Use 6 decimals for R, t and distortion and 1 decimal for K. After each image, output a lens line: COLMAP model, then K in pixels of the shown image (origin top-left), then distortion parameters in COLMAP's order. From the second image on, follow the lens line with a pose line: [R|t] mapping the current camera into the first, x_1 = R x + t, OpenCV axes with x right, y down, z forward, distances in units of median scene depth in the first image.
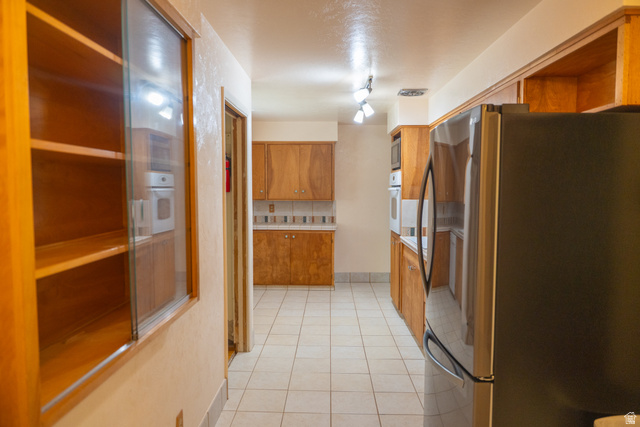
lens RADIAL K [[435.0, 0, 320.1], [0, 435.0, 214.5], [0, 0, 1]] dist [-0.002075, -0.009245]
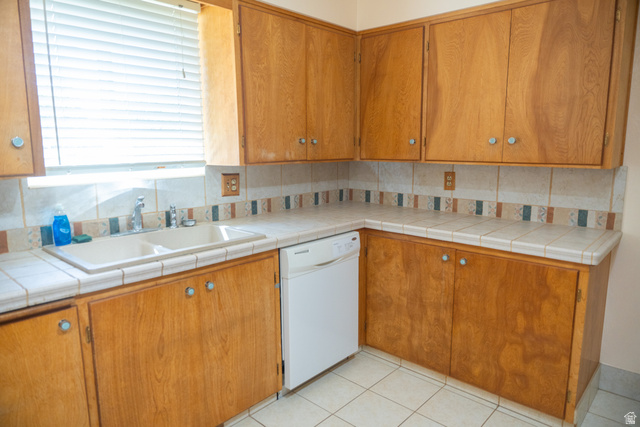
lens RADIAL K [[435.0, 0, 307.9], [0, 435.0, 214.4], [0, 0, 1]] dist [-0.002075, -0.009245]
pose [[0.752945, 0.100951, -0.650294, 0.078534], [-0.036117, 0.993014, 0.112336, -0.026988], [0.657091, -0.061096, 0.751331, 0.622402]]
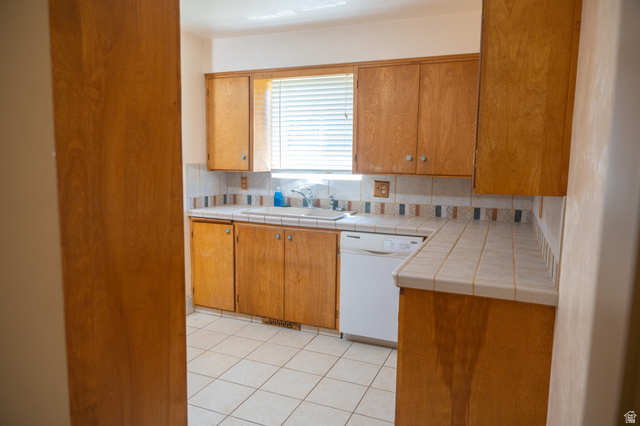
lens RADIAL K [[435.0, 0, 317.7], [0, 435.0, 213.3], [0, 0, 1]] dist [-0.002075, -0.009245]
pose [[-0.376468, 0.106753, -0.920259, 0.383249], [-0.073929, 0.986709, 0.144705, -0.058520], [0.923475, 0.122510, -0.363572, 1.139396]]
